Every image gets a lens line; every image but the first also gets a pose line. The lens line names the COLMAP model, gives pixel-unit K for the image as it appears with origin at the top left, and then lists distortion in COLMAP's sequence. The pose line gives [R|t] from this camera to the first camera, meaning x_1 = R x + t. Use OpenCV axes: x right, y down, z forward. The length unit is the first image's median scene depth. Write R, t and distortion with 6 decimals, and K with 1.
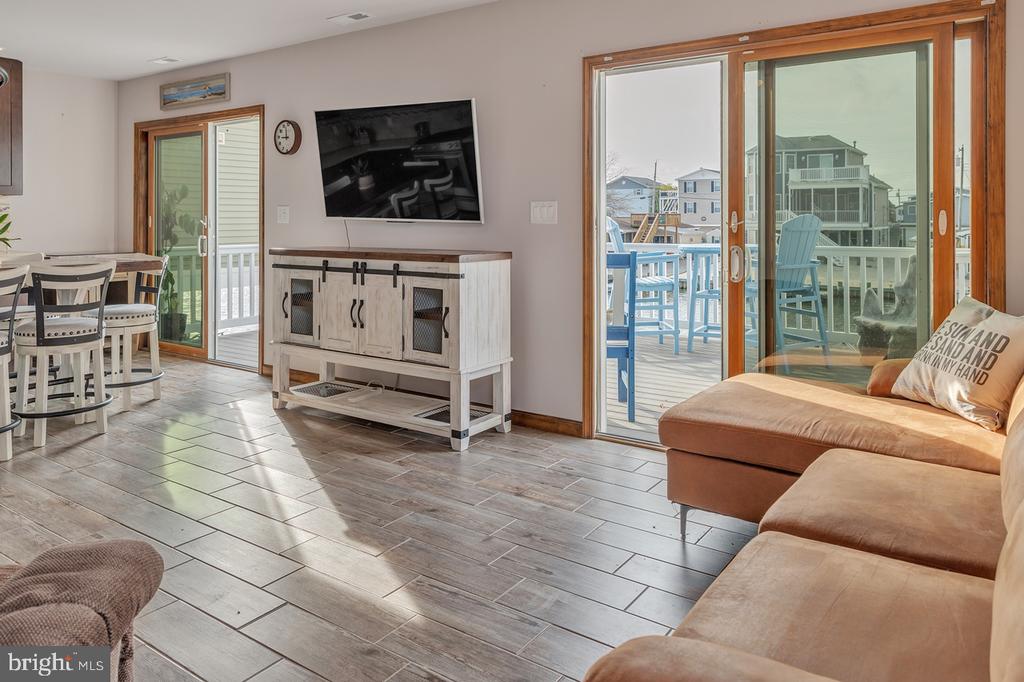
lens RADIAL K [[730.5, 0, 518.4], [0, 730.5, 211.2], [0, 0, 1]] dist [0.011297, -0.000934]
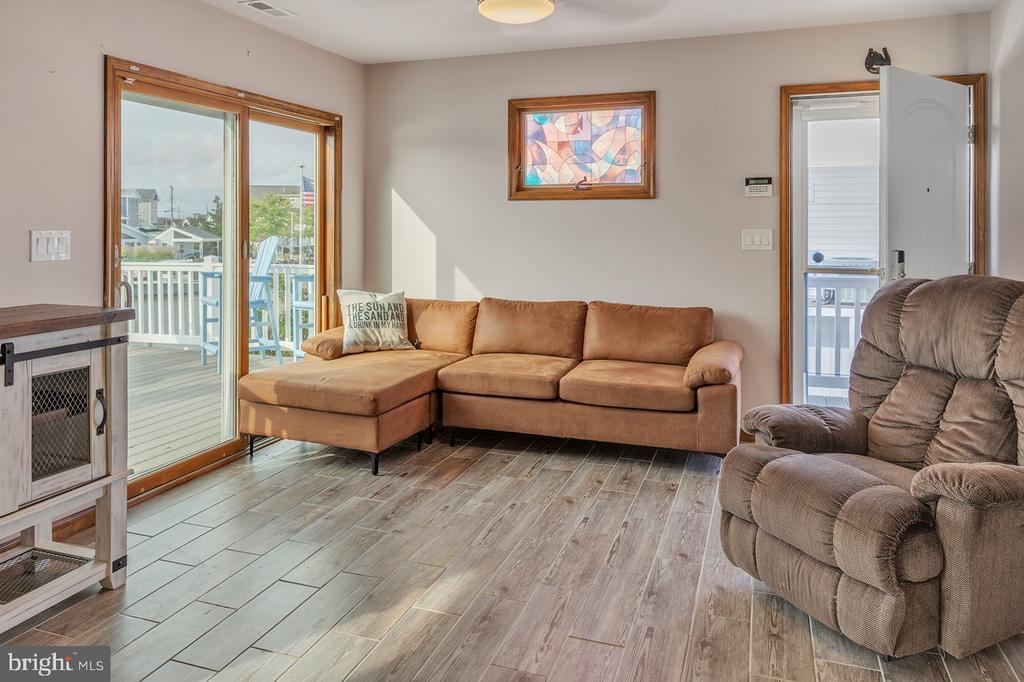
lens RADIAL K [[725.5, 0, 509.0], [0, 725.5, 222.0], [0, 0, 1]] dist [0.009716, -0.003892]
pose [[-0.270088, 0.006249, 0.962815, -0.779867], [-0.009663, 0.999911, -0.009200, -0.019766], [-0.962787, -0.011789, -0.270004, 0.747239]]
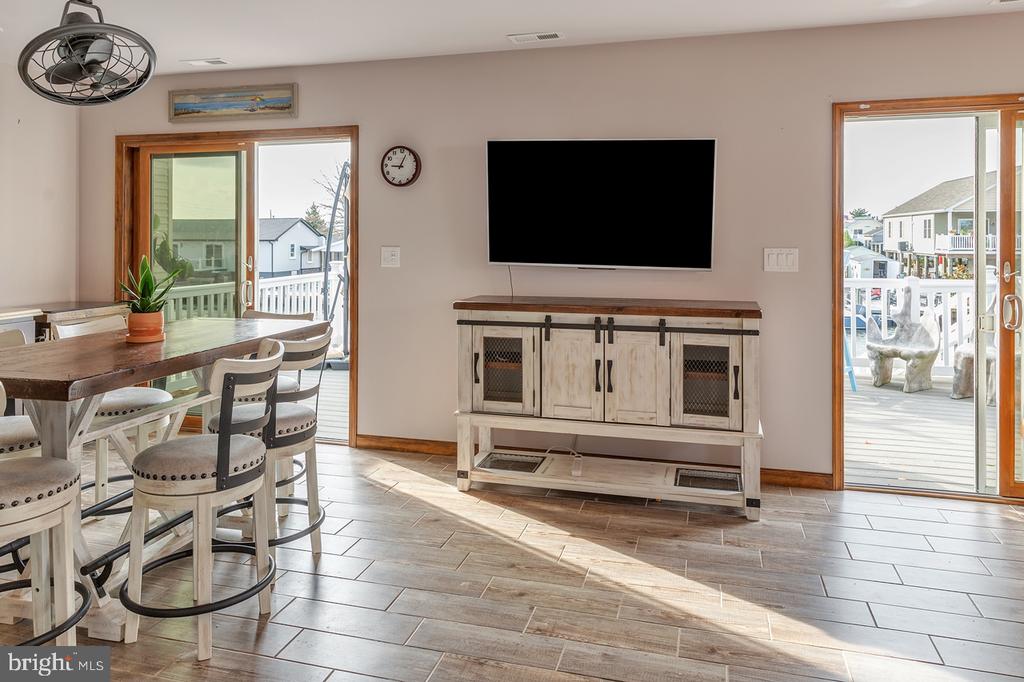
lens RADIAL K [[730.7, 0, 507.5], [0, 730.7, 231.3], [0, 0, 1]] dist [0.014911, 0.003239]
pose [[0.944524, 0.003019, 0.328429, -0.617919], [-0.004618, 0.999981, 0.004090, -0.037986], [-0.328411, -0.005380, 0.944520, 0.201590]]
